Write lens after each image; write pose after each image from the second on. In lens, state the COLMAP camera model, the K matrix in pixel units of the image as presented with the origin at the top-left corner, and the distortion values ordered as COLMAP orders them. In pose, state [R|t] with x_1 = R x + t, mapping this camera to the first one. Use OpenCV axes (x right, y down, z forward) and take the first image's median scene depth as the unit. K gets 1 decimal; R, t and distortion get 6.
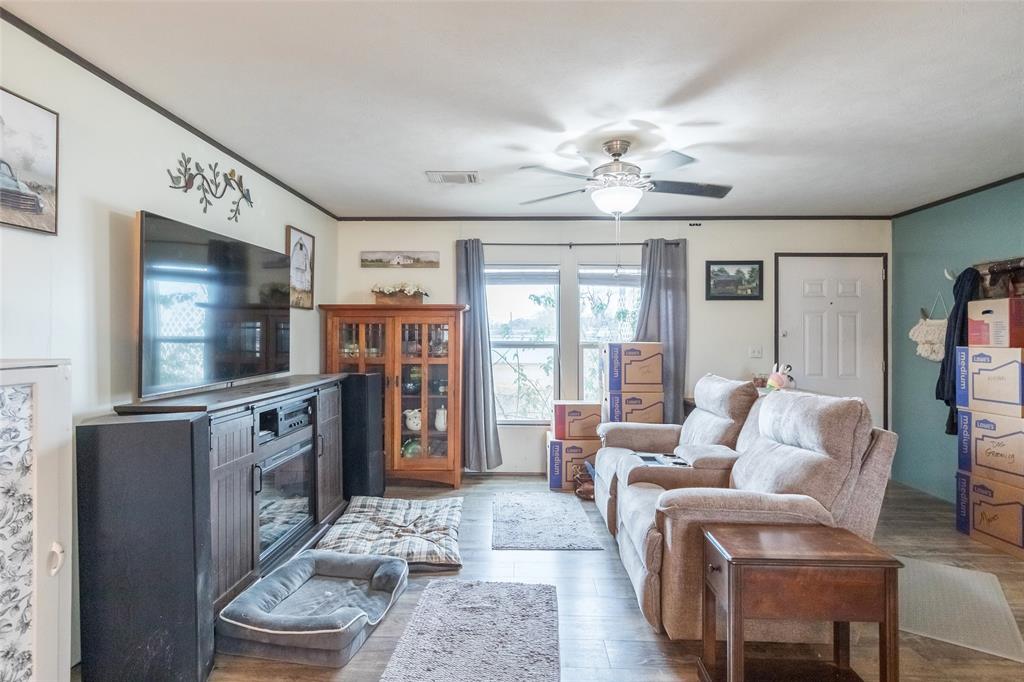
lens RADIAL K [[529.7, 0, 512.3], [0, 529.7, 329.5], [0, 0, 1]] dist [0.000972, 0.000139]
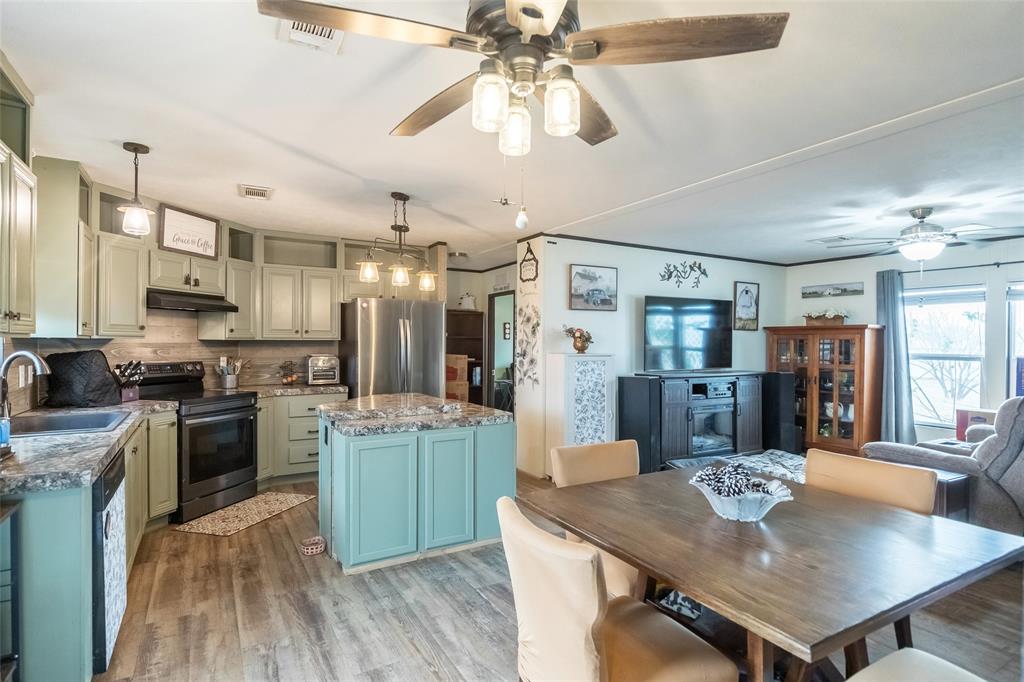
lens RADIAL K [[525.5, 0, 510.1], [0, 525.5, 346.6], [0, 0, 1]] dist [0.003189, 0.000189]
pose [[0.528146, 0.008656, -0.849110, 0.584251], [0.002105, 0.999932, 0.011503, -0.010192], [0.849151, -0.007863, 0.528091, -0.461352]]
